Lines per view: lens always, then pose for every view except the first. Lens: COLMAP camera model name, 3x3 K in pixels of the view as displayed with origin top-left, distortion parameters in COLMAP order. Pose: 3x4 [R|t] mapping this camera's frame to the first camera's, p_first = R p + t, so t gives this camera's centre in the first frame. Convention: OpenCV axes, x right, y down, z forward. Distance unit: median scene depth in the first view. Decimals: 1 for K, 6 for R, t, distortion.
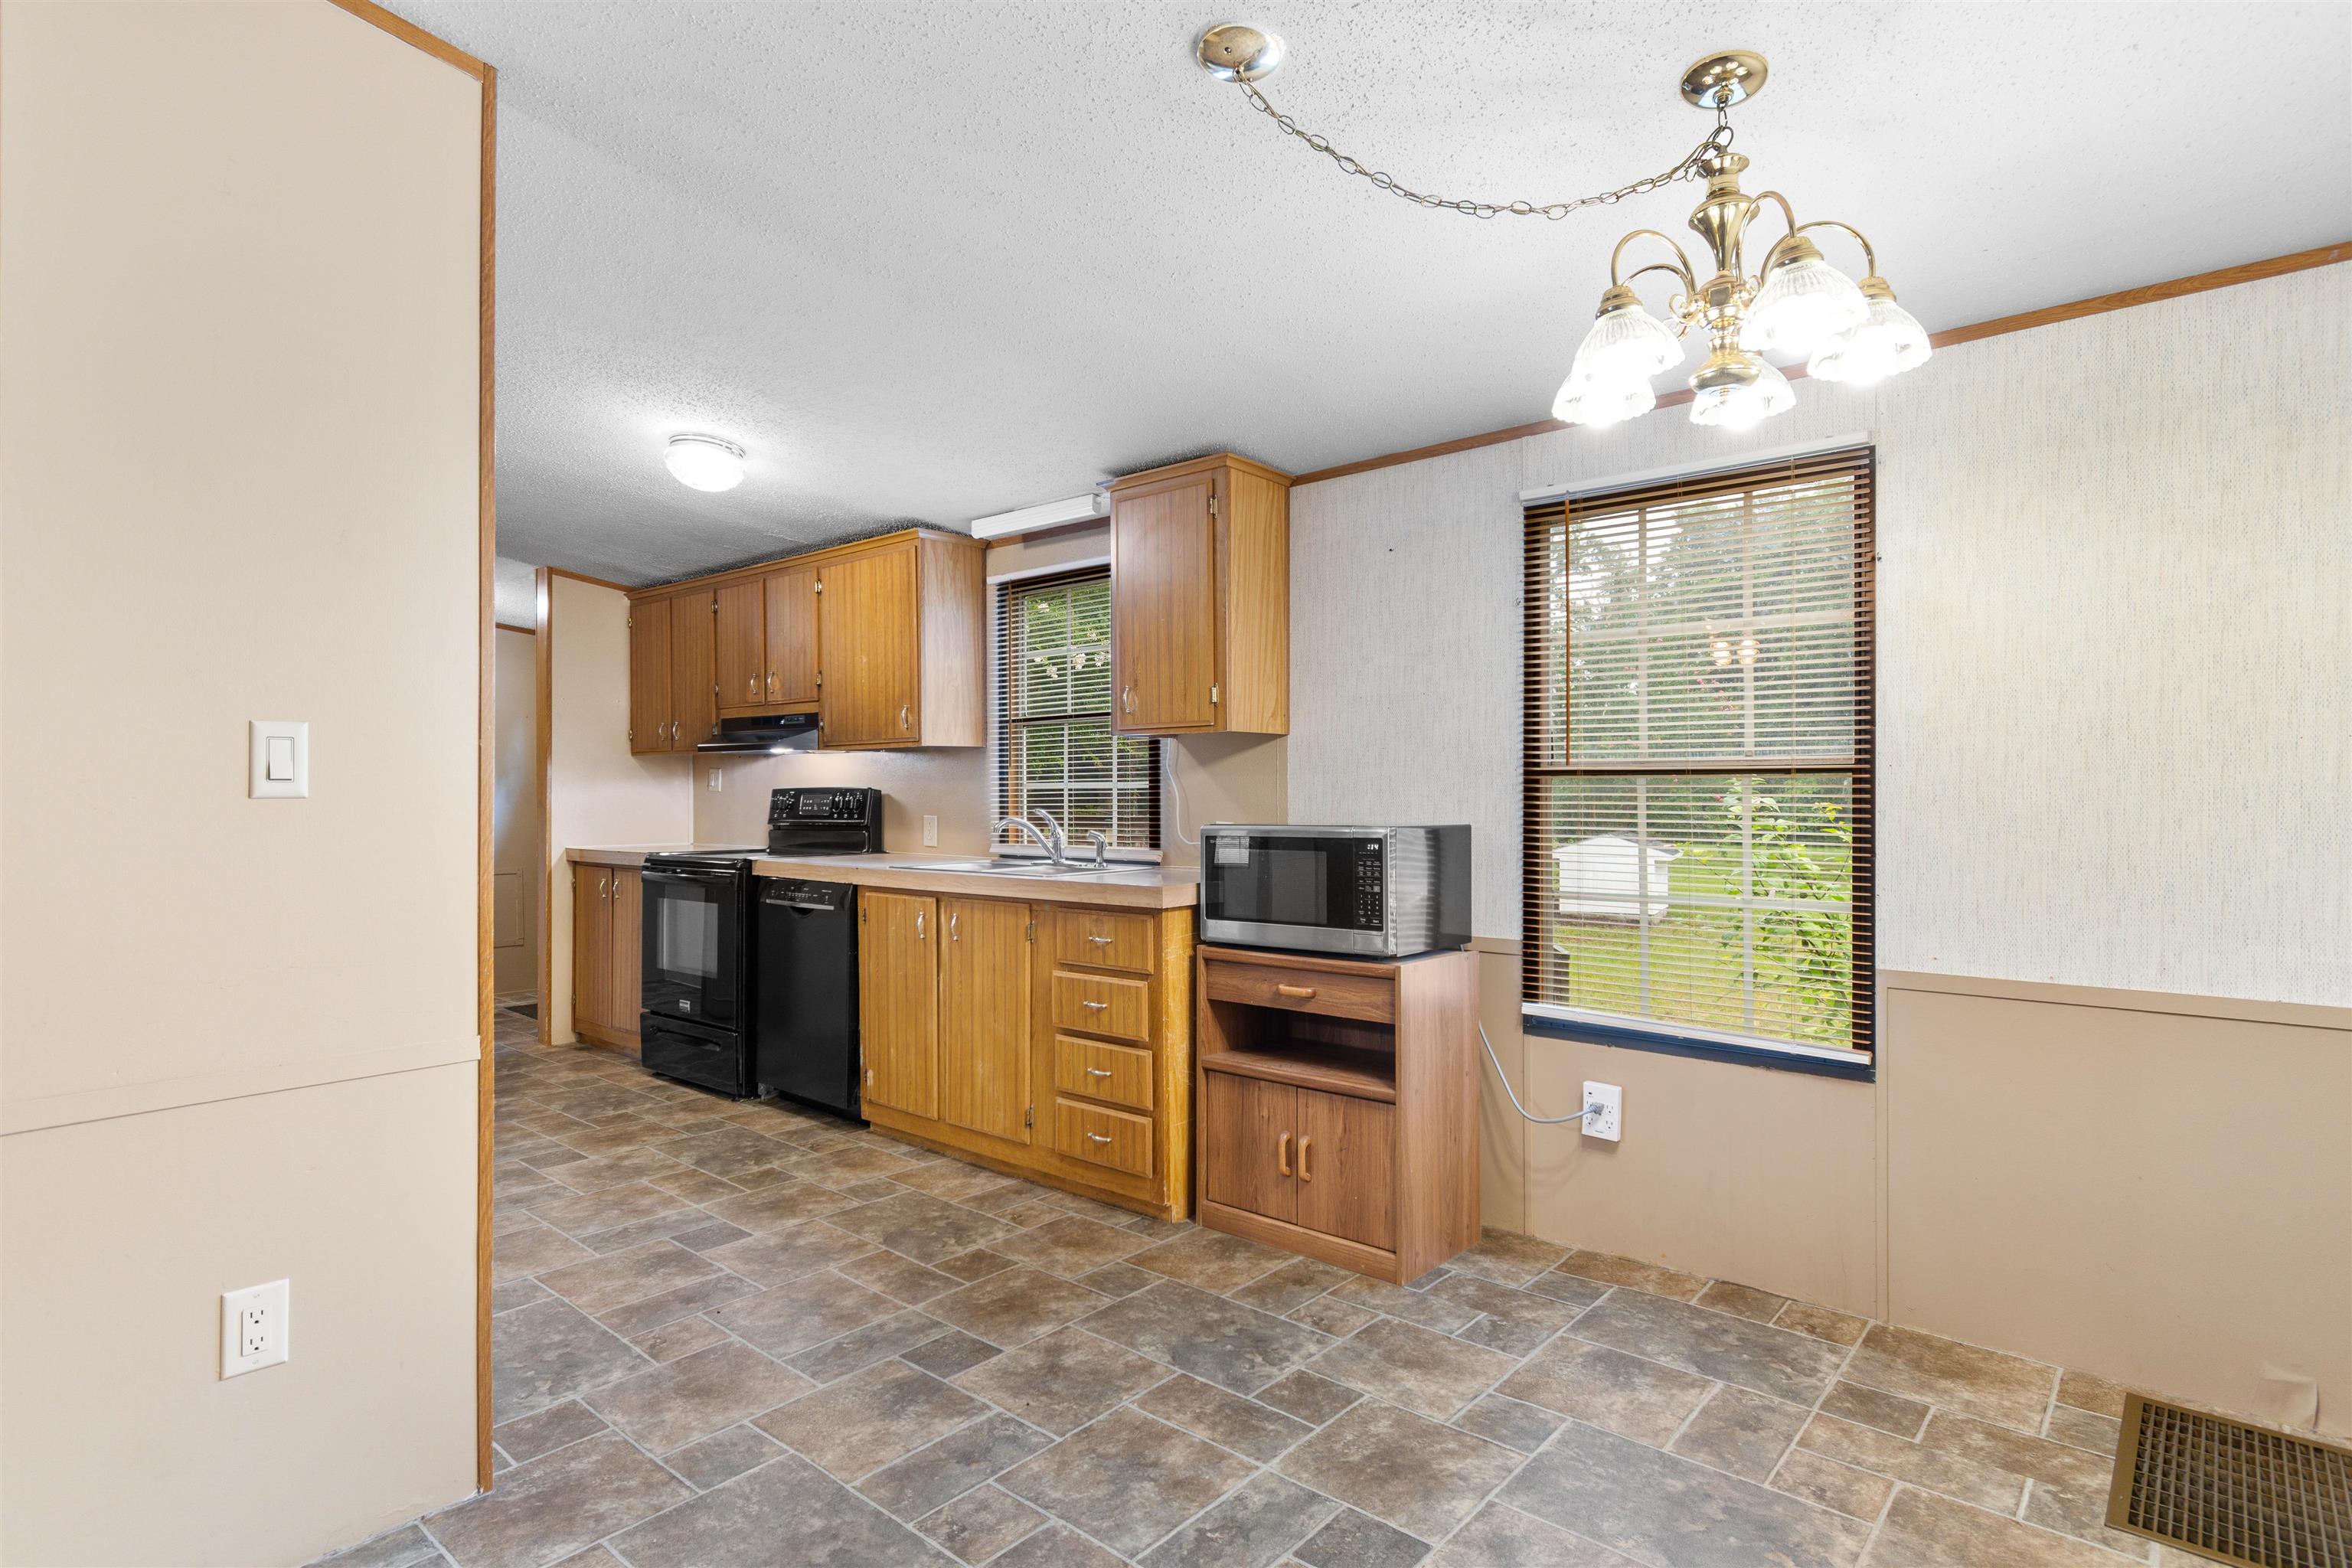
lens RADIAL K [[1224.3, 0, 1176.0], [0, 1224.3, 784.0], [0, 0, 1]] dist [0.017718, -0.000049]
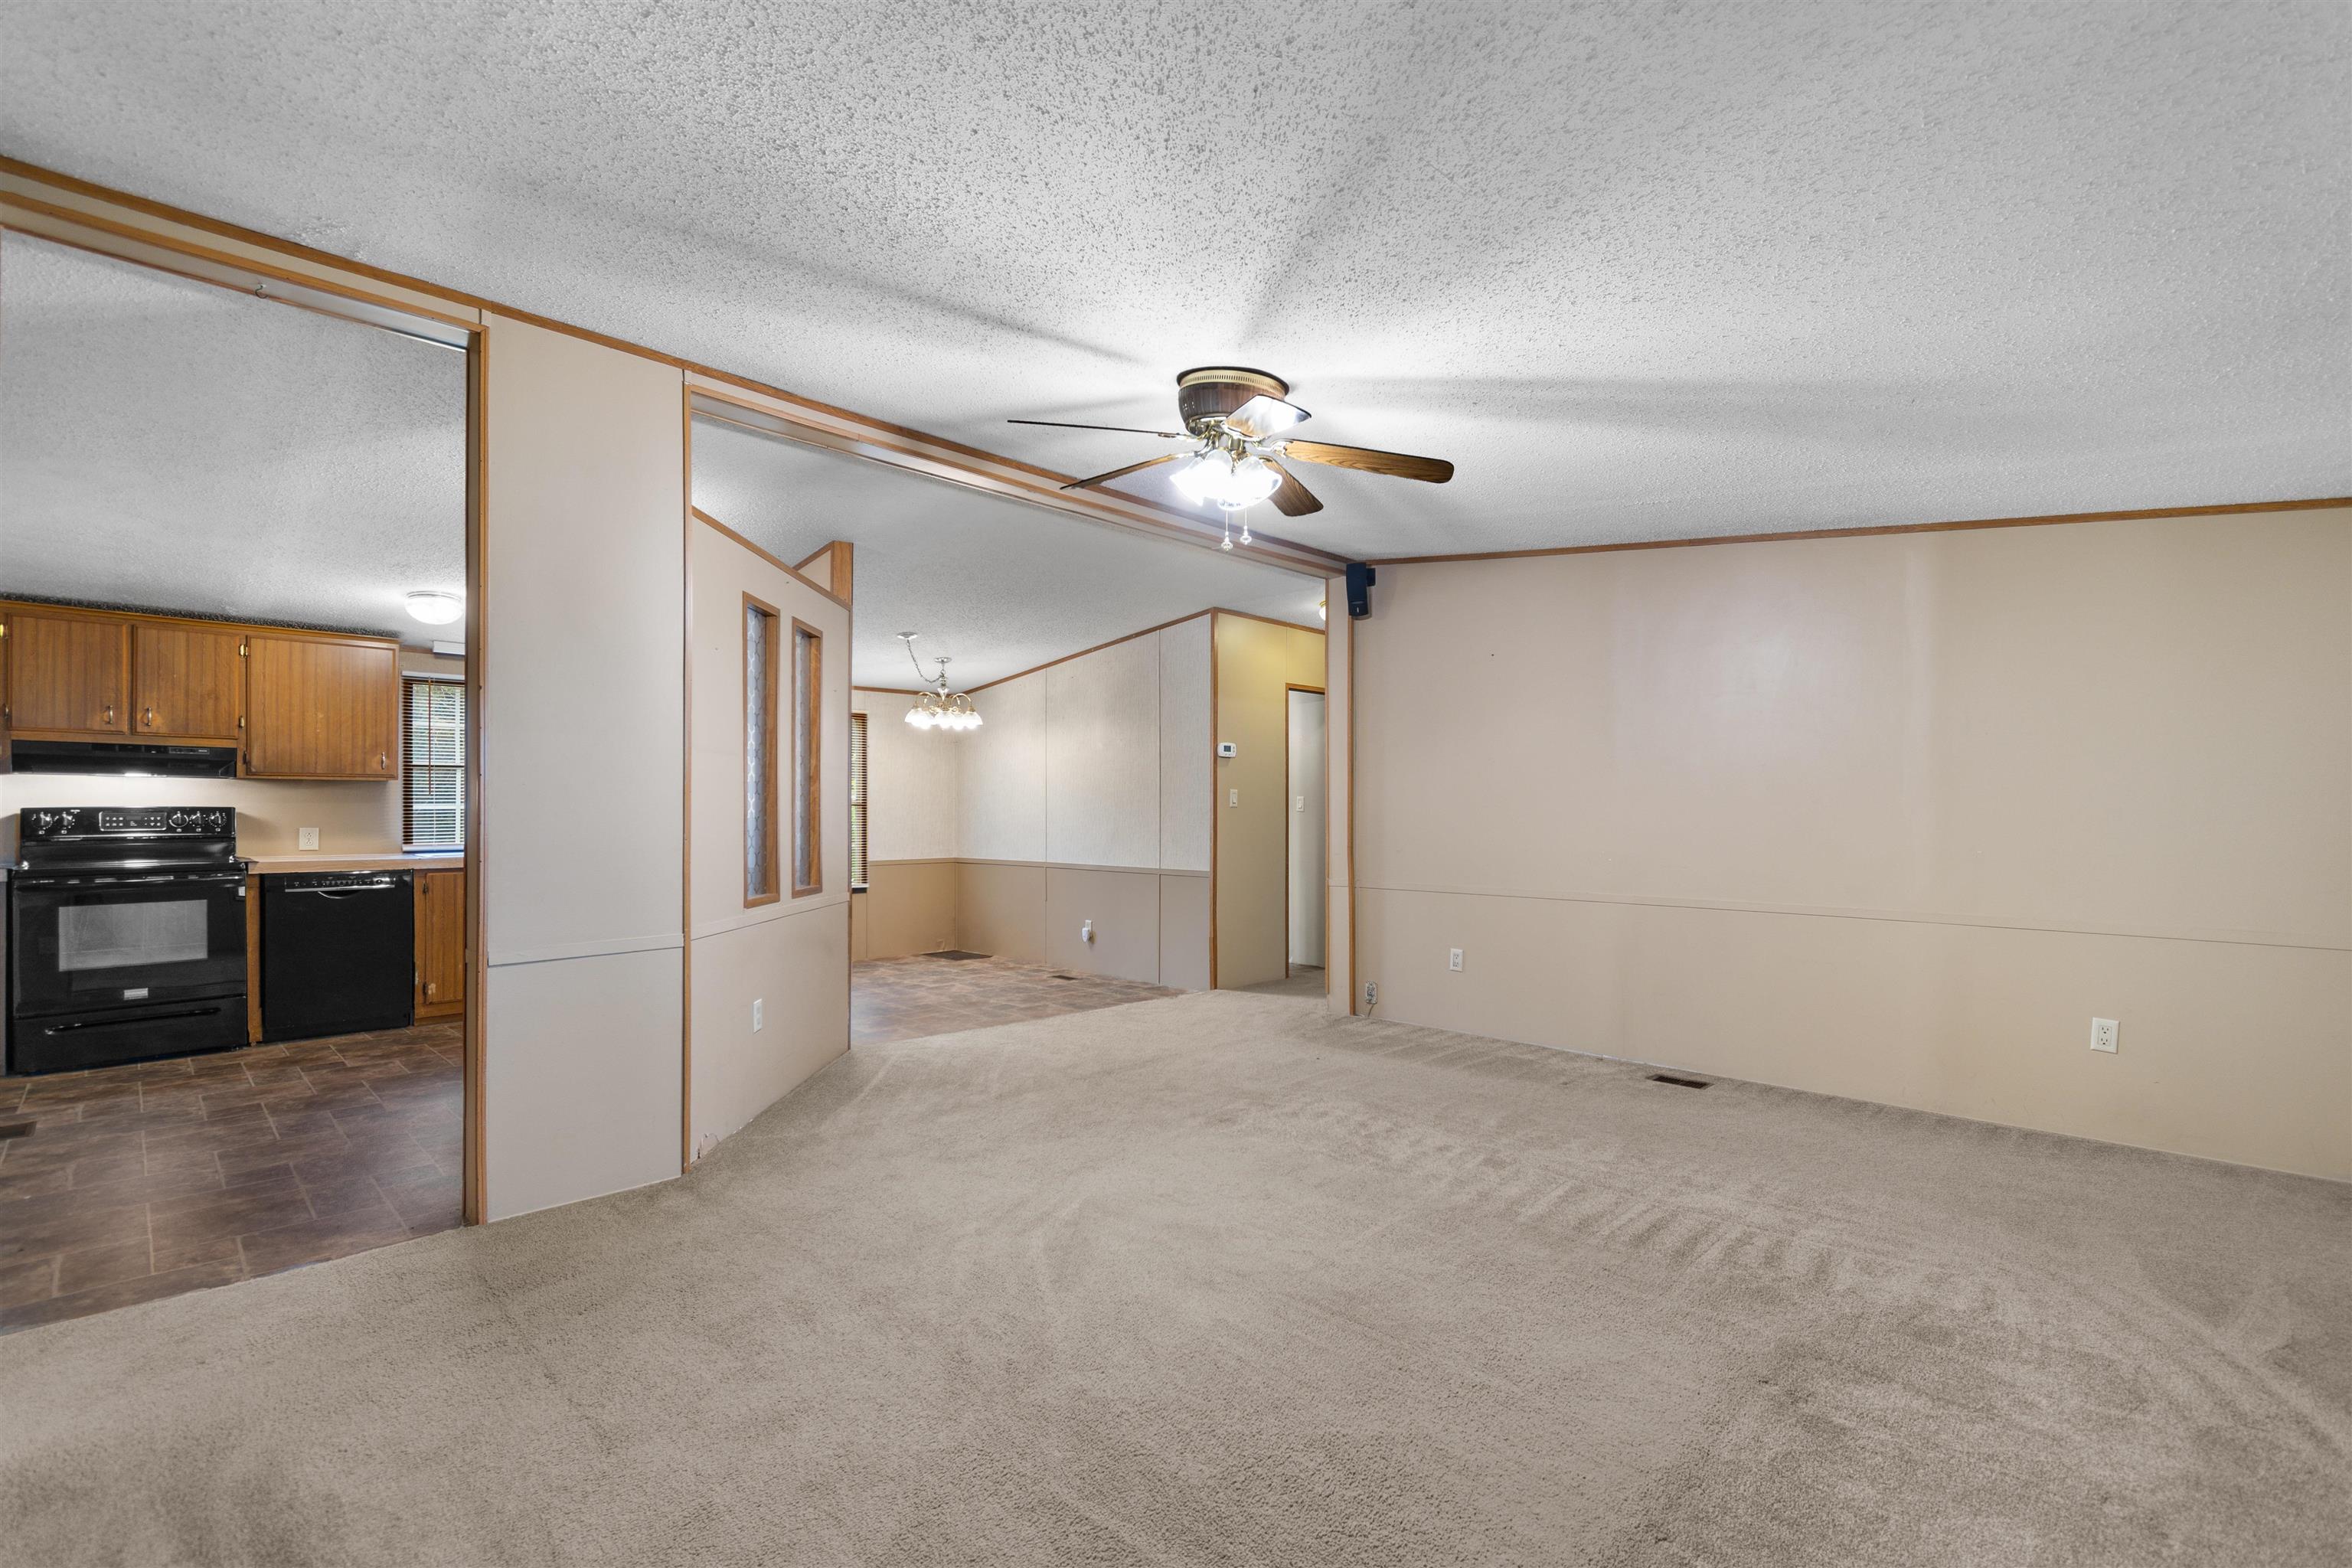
lens RADIAL K [[1054.6, 0, 1219.5], [0, 1054.6, 814.6], [0, 0, 1]] dist [0.001383, -0.007990]
pose [[0.039017, -0.000222, 0.999239, -1.997848], [-0.008798, 0.999961, 0.000566, 0.004138], [-0.999200, -0.008813, 0.039014, -0.118257]]
